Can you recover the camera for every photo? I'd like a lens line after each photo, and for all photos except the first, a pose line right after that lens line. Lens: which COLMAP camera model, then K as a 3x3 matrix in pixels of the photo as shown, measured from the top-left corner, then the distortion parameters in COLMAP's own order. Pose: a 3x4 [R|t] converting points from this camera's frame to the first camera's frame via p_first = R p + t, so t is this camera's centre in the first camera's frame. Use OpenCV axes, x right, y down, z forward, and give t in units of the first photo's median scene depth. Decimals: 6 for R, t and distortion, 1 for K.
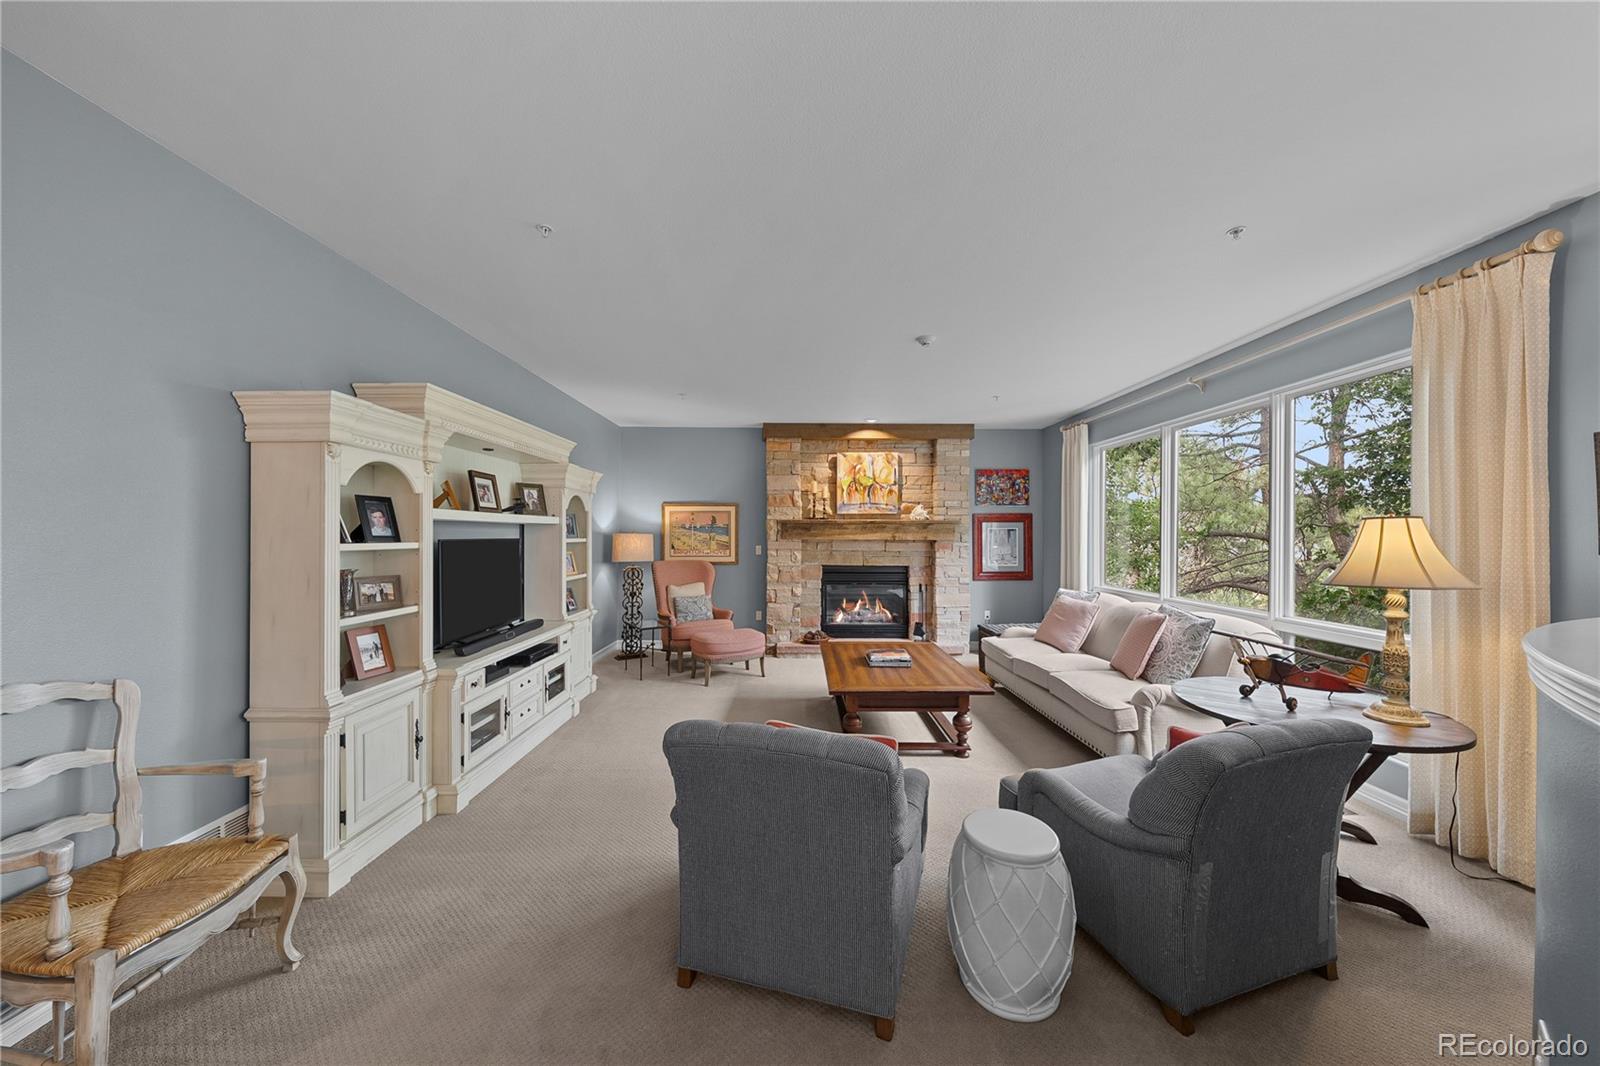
lens RADIAL K [[550.4, 0, 798.7], [0, 550.4, 531.8], [0, 0, 1]] dist [0.000152, -0.000002]
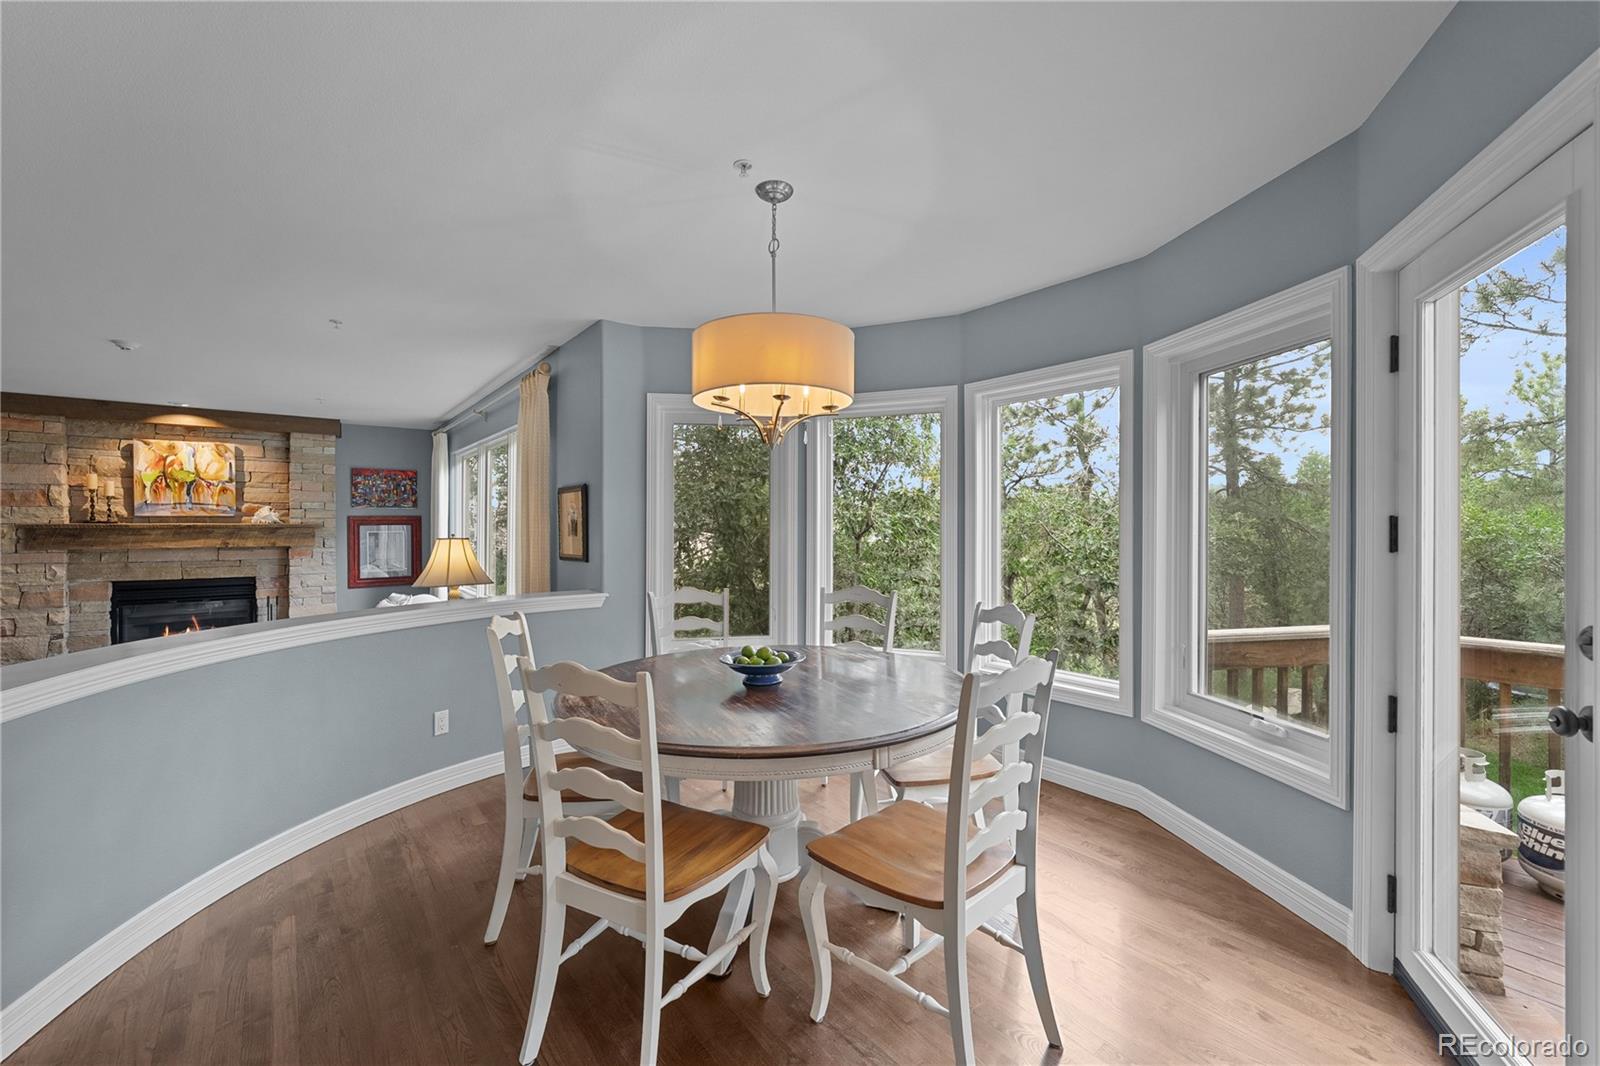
lens RADIAL K [[655.3, 0, 799.3], [0, 655.3, 526.9], [0, 0, 1]] dist [-0.001794, -0.000255]
pose [[0.783112, -0.005866, 0.621853, 0.234092], [0.006271, 0.999979, 0.001535, -0.012249], [-0.621849, 0.002697, 0.783133, -0.334138]]
